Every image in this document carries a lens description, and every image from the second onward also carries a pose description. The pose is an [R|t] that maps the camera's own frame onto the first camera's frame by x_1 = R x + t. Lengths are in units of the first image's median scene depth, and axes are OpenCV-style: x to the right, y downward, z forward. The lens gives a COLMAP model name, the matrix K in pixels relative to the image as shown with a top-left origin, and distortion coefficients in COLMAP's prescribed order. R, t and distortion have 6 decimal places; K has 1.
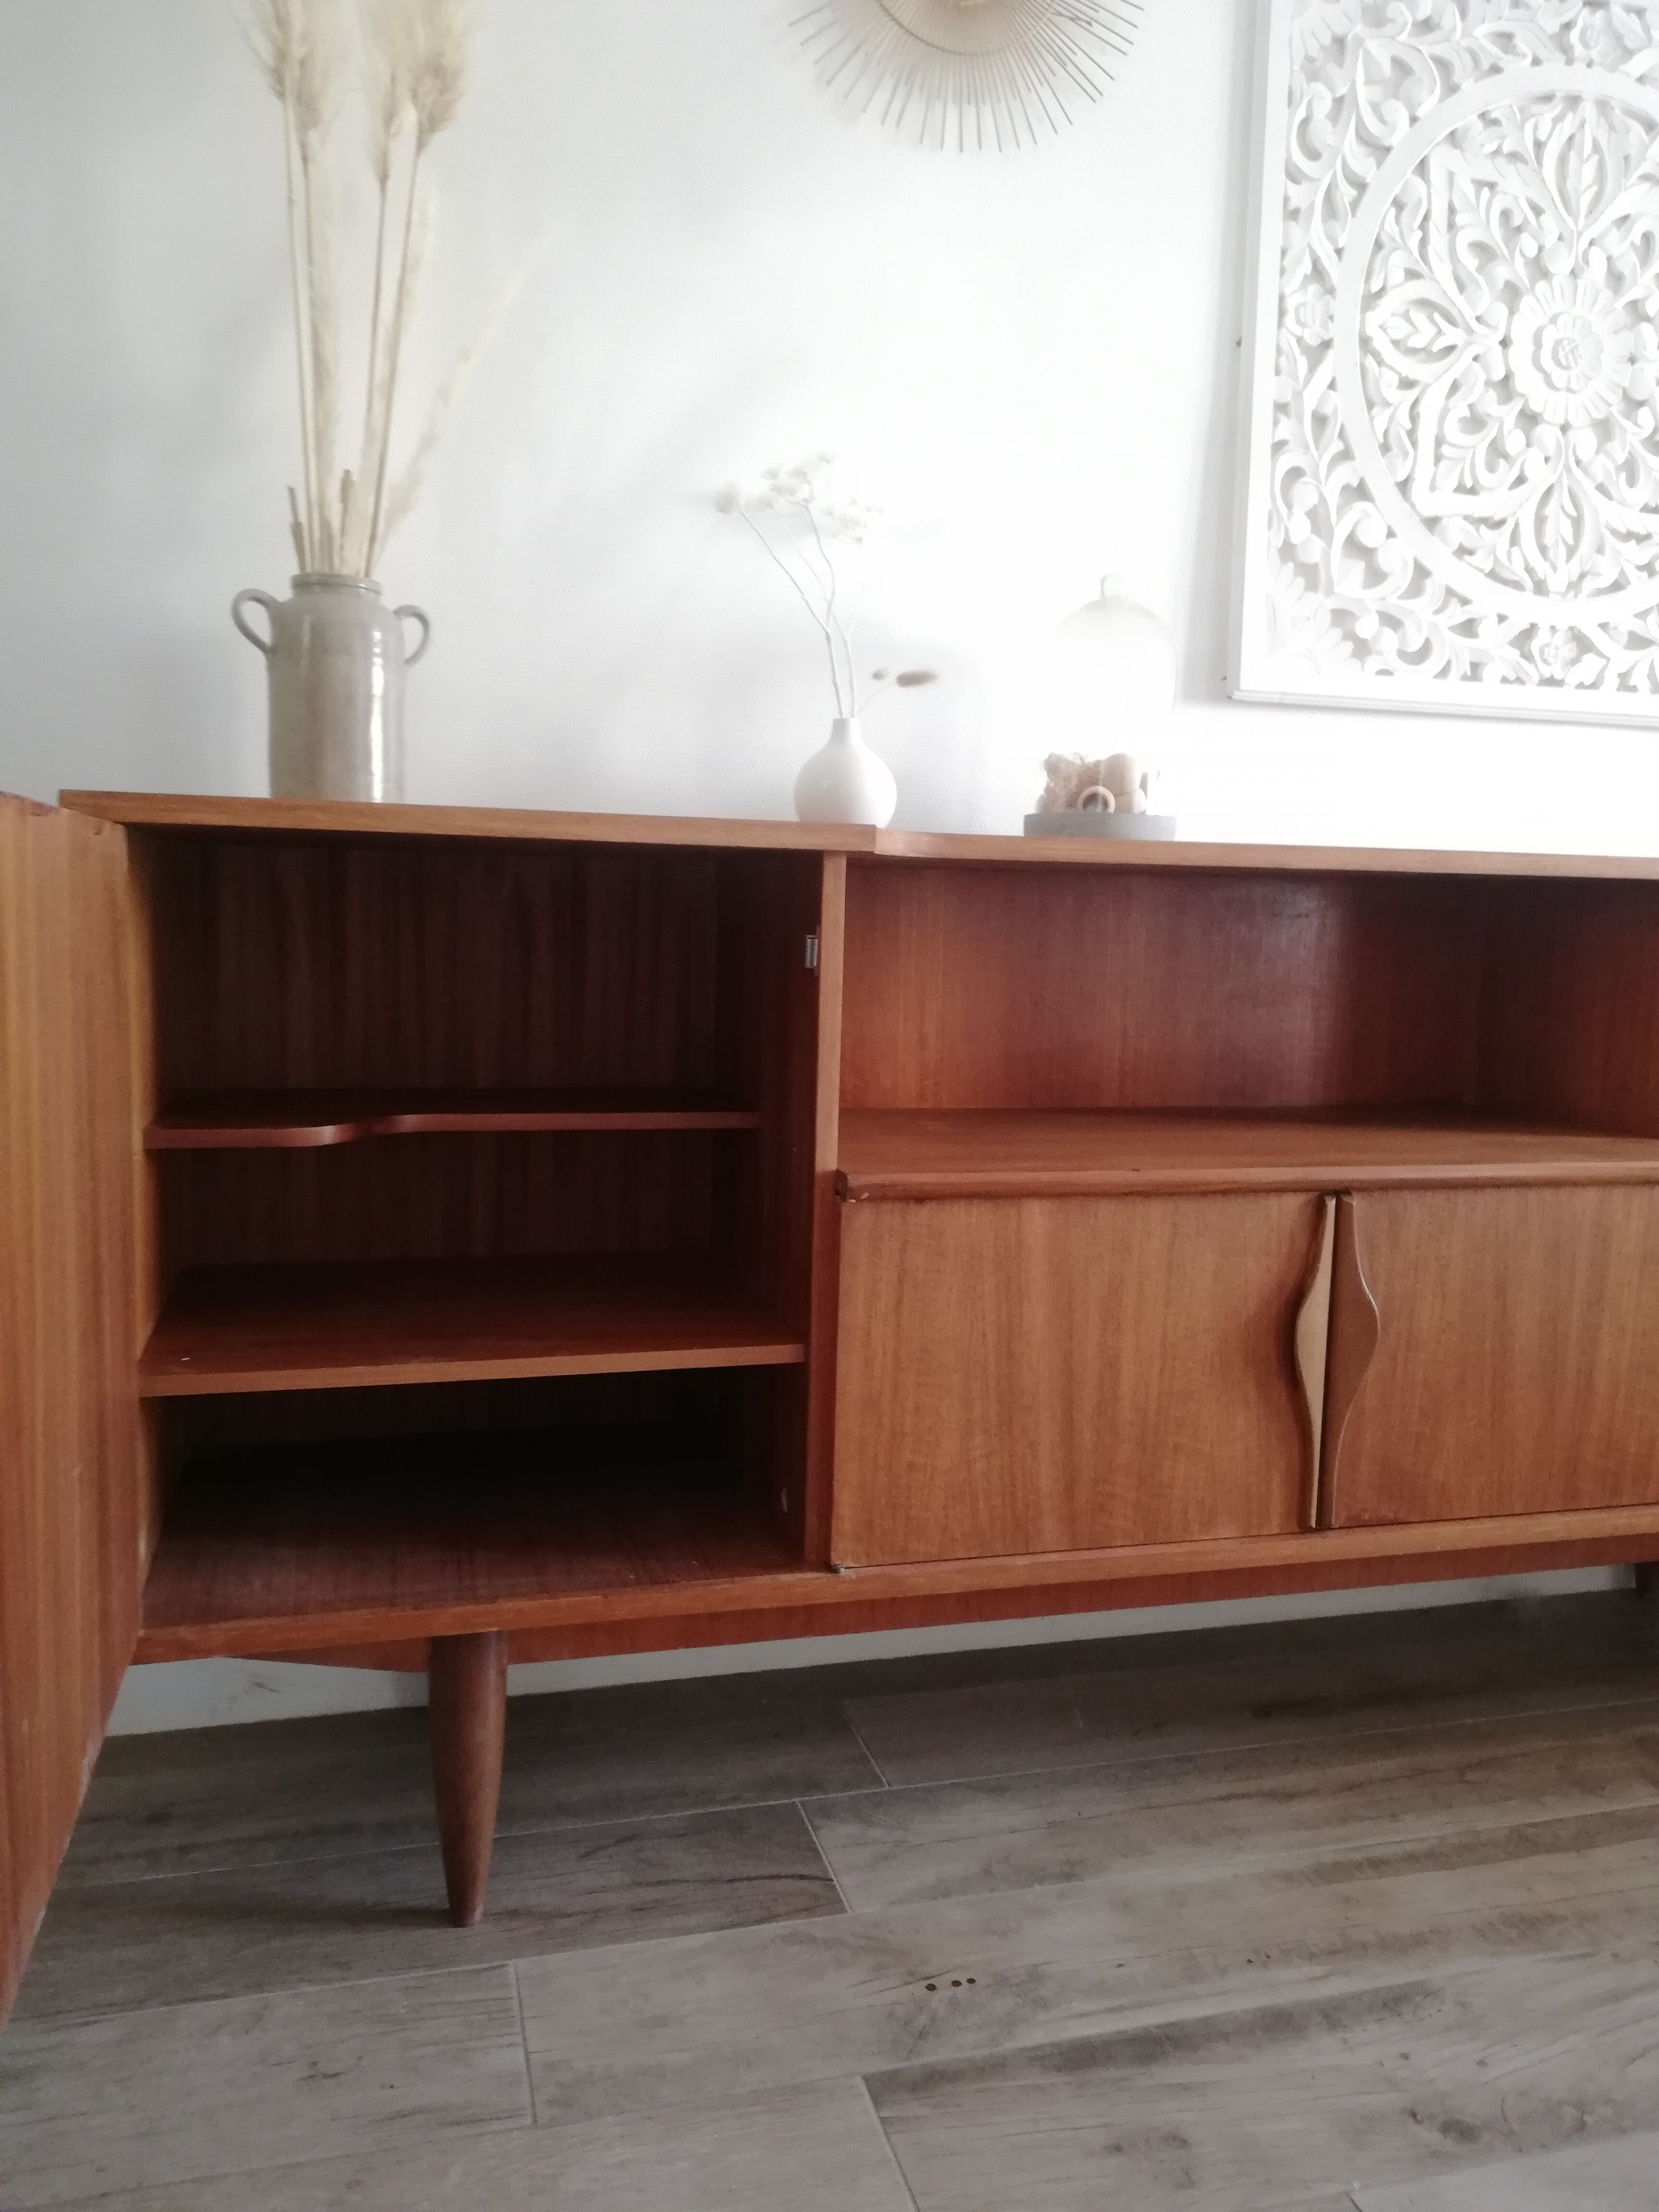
lens RADIAL K [[1667.7, 0, 828.1], [0, 1667.7, 1106.6], [0, 0, 1]] dist [0.044267, -0.067944]
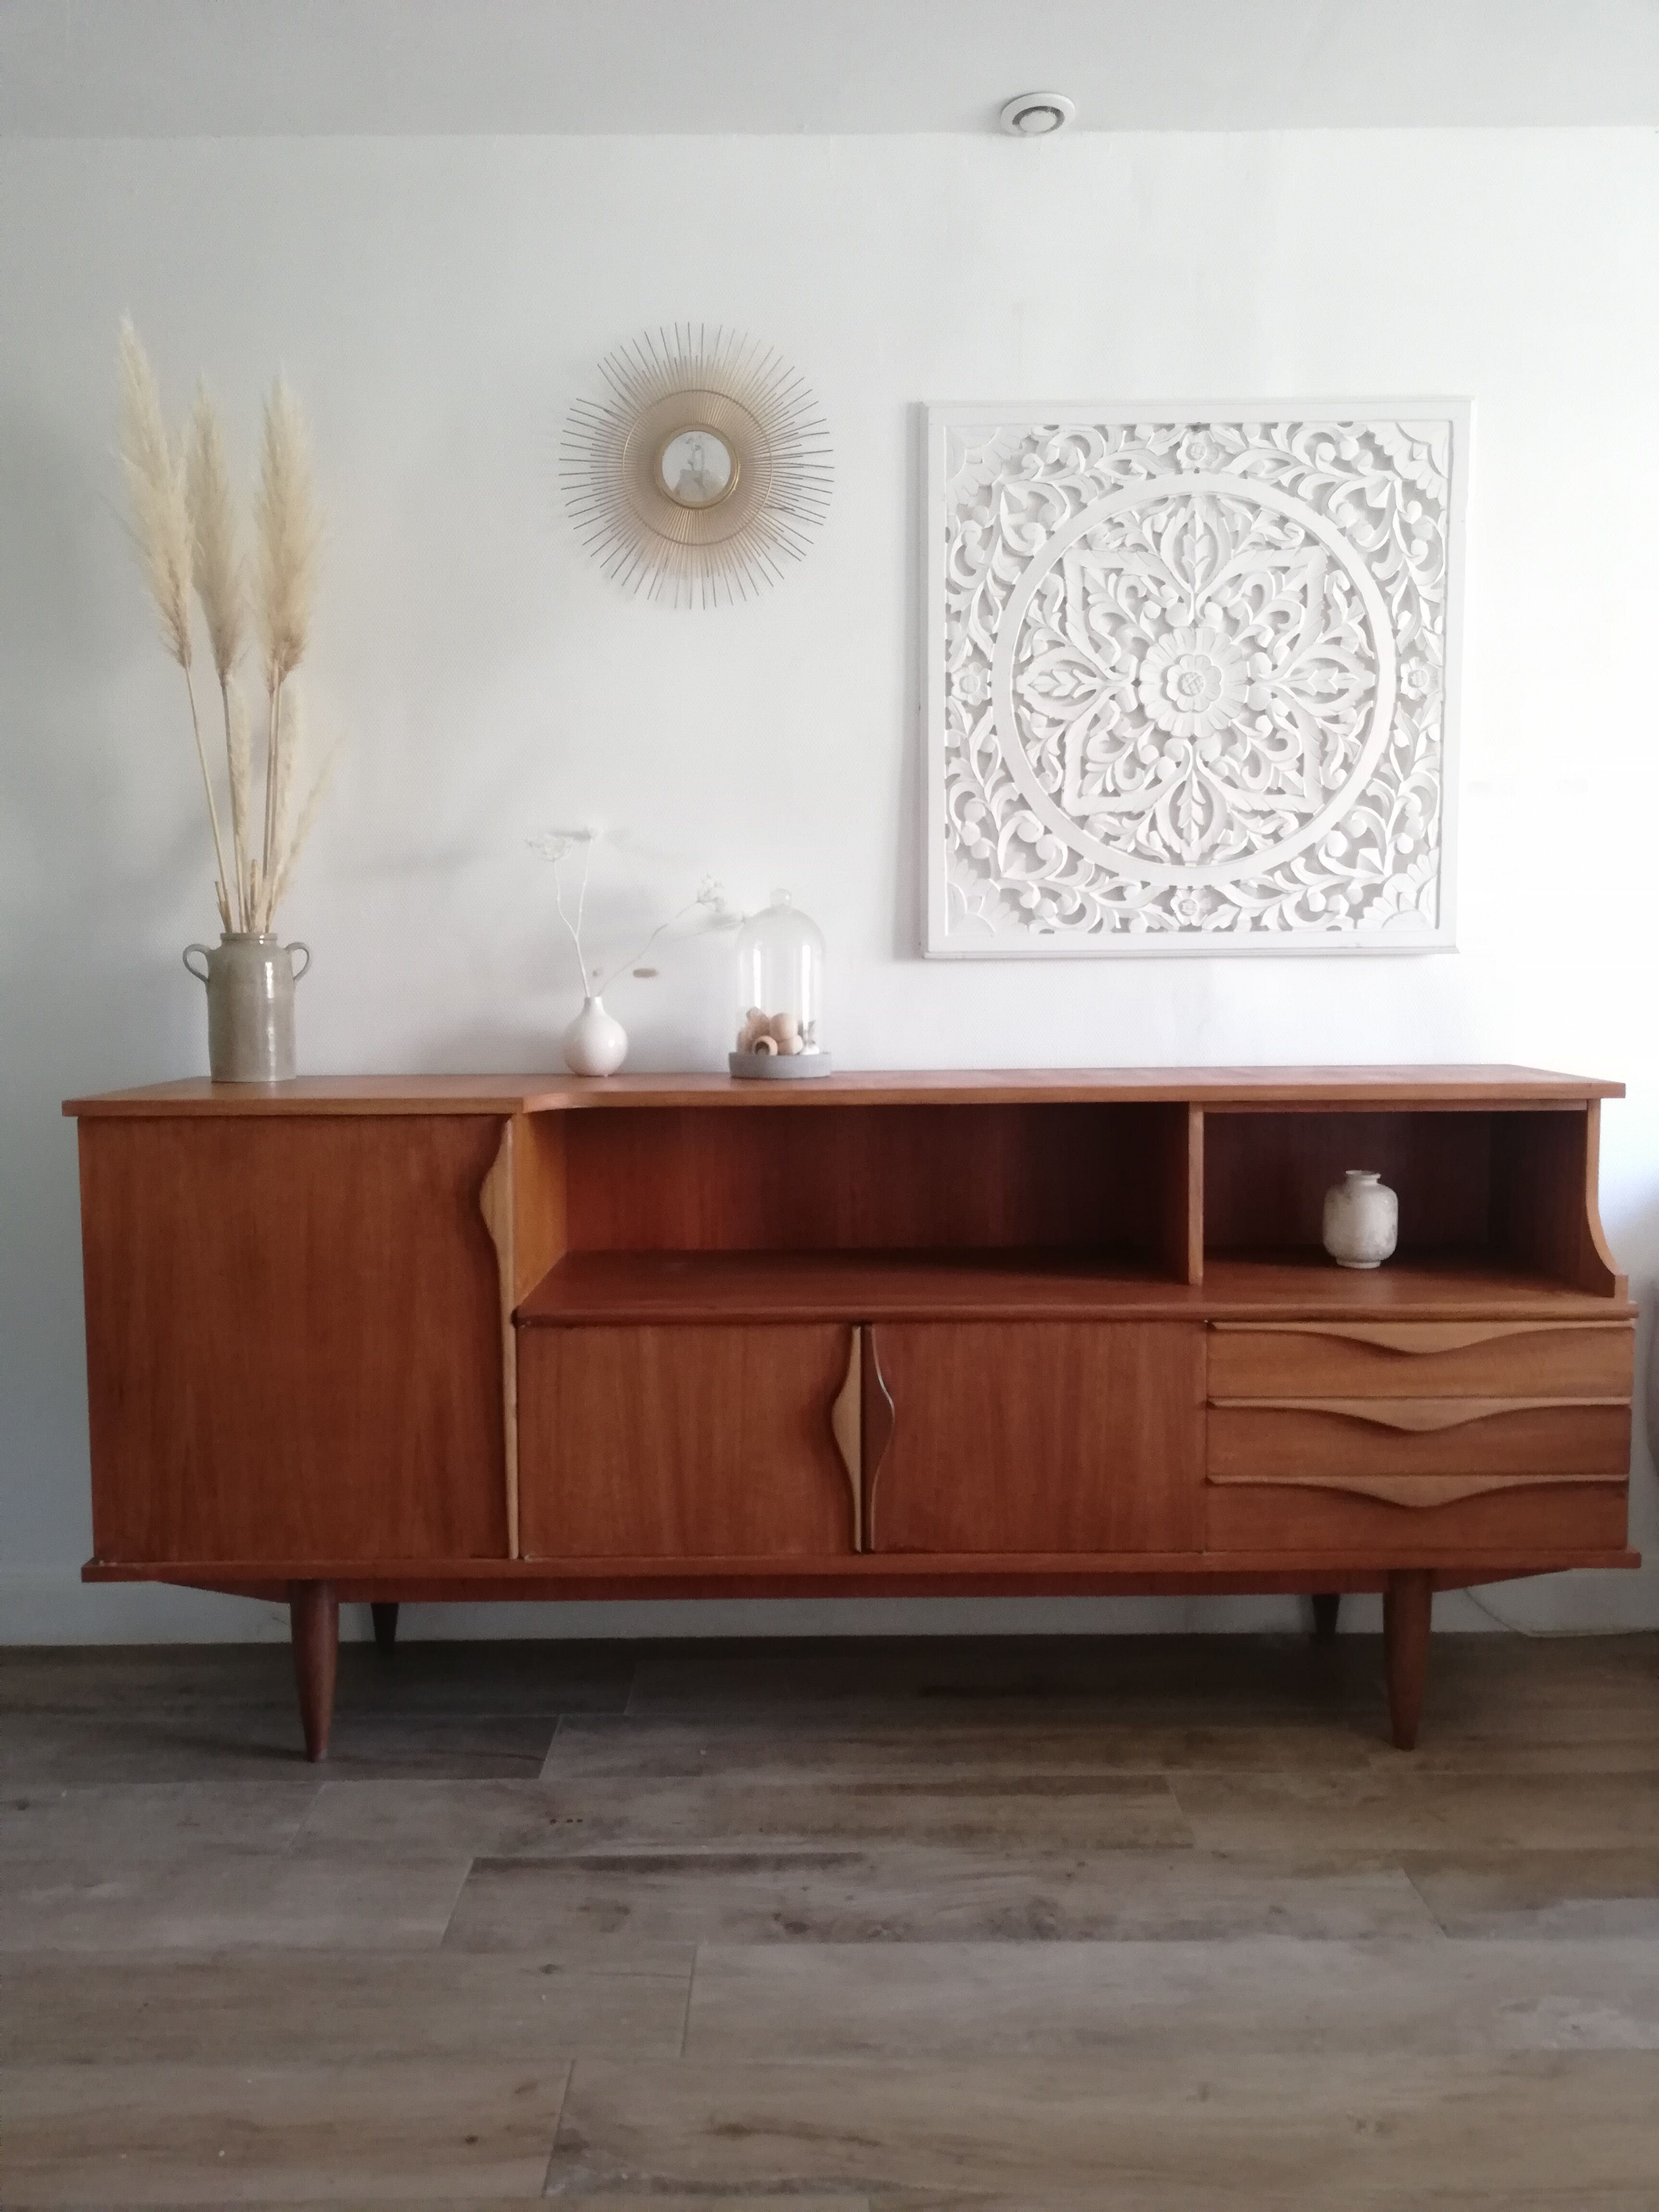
lens RADIAL K [[1645.4, 0, 827.5], [0, 1645.4, 1106.7], [0, 0, 1]] dist [0.061880, -0.094783]
pose [[0.965776, -0.009498, -0.259205, 0.589484], [0.001578, 0.999526, -0.030746, -0.087946], [0.259374, 0.029284, 0.965333, -0.390328]]
